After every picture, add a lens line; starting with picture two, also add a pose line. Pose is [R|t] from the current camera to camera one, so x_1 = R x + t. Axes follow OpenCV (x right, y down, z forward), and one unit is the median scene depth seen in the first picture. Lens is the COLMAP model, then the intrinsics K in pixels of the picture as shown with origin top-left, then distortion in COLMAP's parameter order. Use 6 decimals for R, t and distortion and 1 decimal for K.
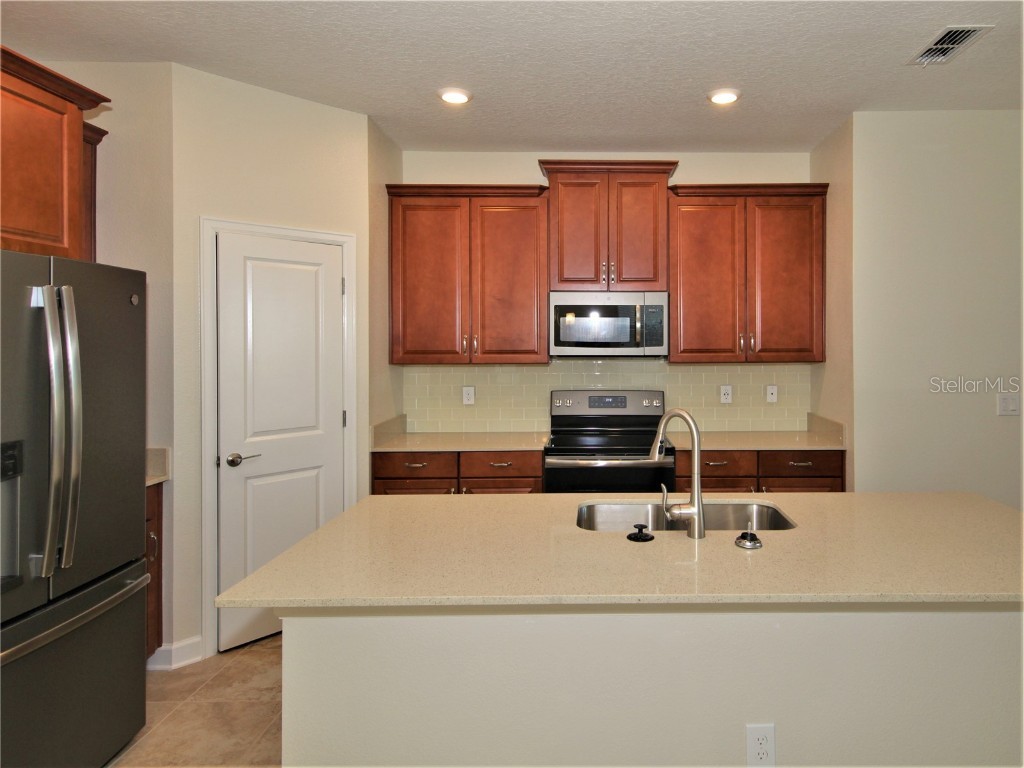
lens RADIAL K [[625.5, 0, 513.2], [0, 625.5, 339.0], [0, 0, 1]] dist [0.022395, -0.000645]
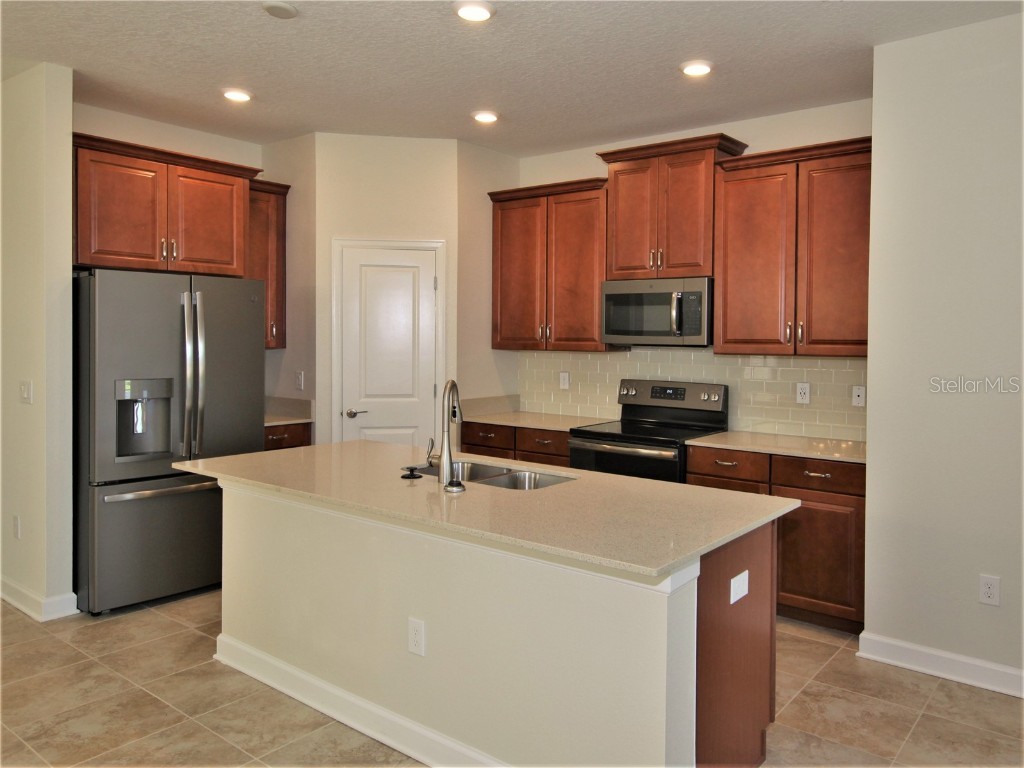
lens RADIAL K [[711.2, 0, 516.7], [0, 711.2, 349.3], [0, 0, 1]] dist [0.007963, 0.002528]
pose [[0.793024, 0.022940, -0.608758, 0.658763], [-0.010177, 0.999650, 0.024412, 0.008855], [0.609105, -0.013164, 0.792980, -0.010318]]
